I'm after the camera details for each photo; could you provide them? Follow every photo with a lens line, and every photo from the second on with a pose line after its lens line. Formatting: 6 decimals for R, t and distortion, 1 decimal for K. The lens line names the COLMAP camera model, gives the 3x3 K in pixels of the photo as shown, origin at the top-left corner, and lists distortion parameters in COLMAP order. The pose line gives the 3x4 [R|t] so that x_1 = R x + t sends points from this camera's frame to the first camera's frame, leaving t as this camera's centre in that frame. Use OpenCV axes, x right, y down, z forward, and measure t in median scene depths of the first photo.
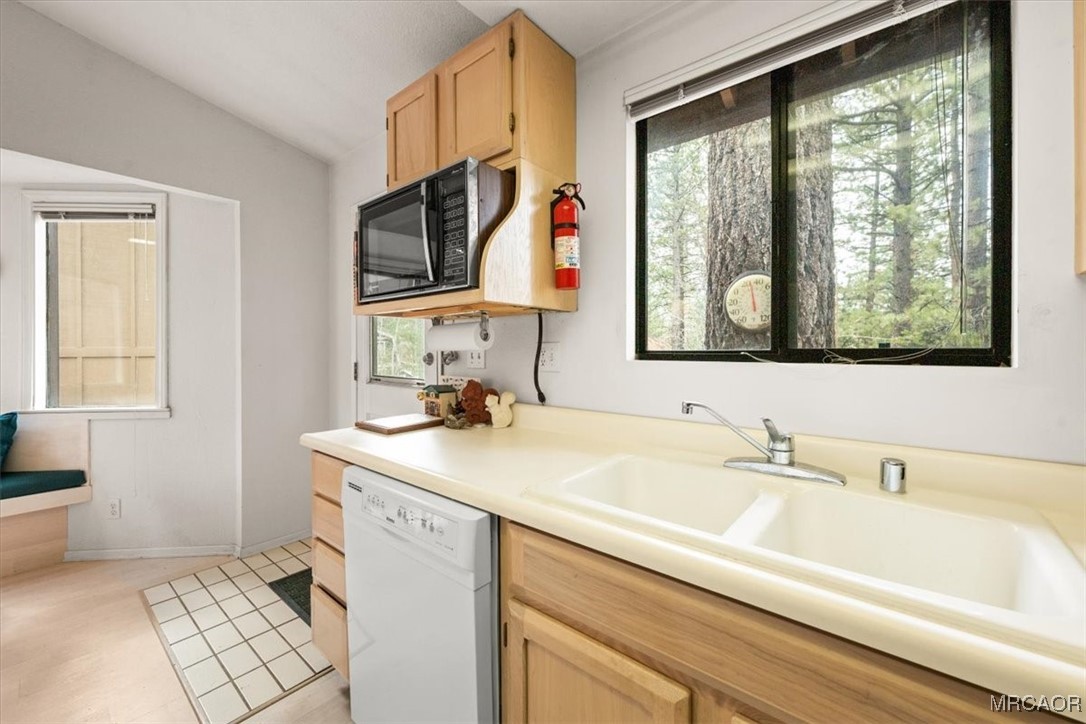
lens RADIAL K [[435.5, 0, 534.9], [0, 435.5, 349.5], [0, 0, 1]] dist [-0.001454, -0.000041]
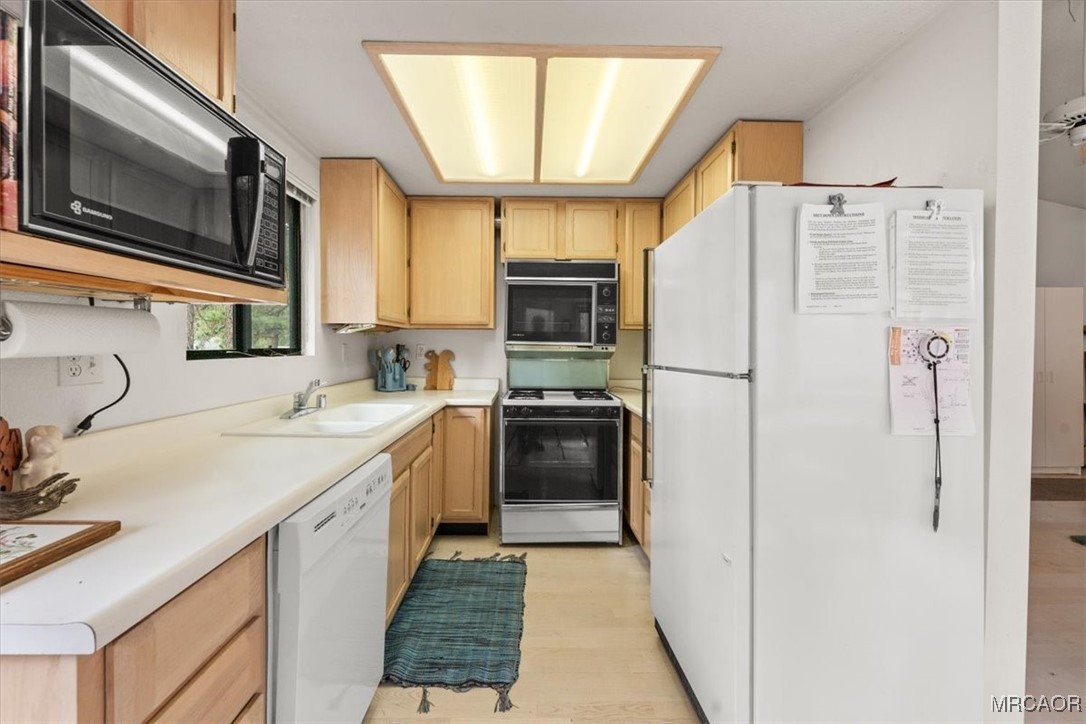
lens RADIAL K [[435.5, 0, 534.9], [0, 435.5, 349.5], [0, 0, 1]] dist [-0.001454, -0.000041]
pose [[-0.662692, -0.009059, 0.748837, -1.371639], [-0.001859, 0.999944, 0.010451, -0.017478], [-0.748889, 0.005534, -0.662672, 1.335861]]
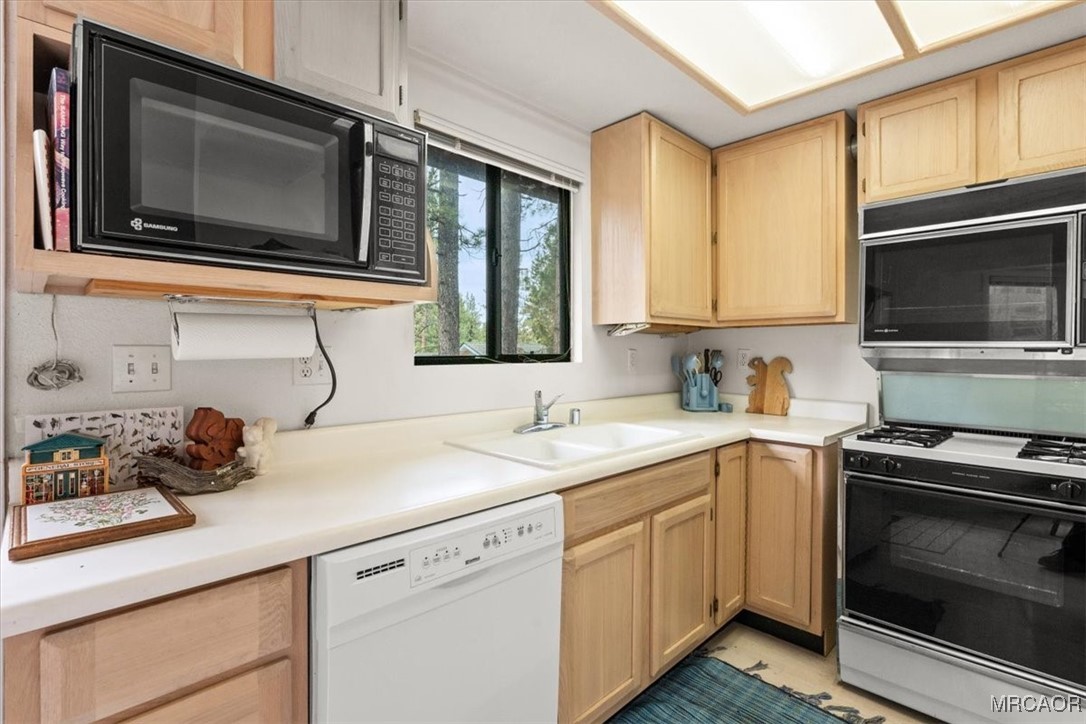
lens RADIAL K [[512.3, 0, 543.1], [0, 512.3, 351.0], [0, 0, 1]] dist [-0.000652, 0.000131]
pose [[0.084292, 0.002965, 0.996437, -1.232889], [0.004163, 0.999986, -0.003328, -0.006836], [-0.996432, 0.004429, 0.084279, 0.737888]]
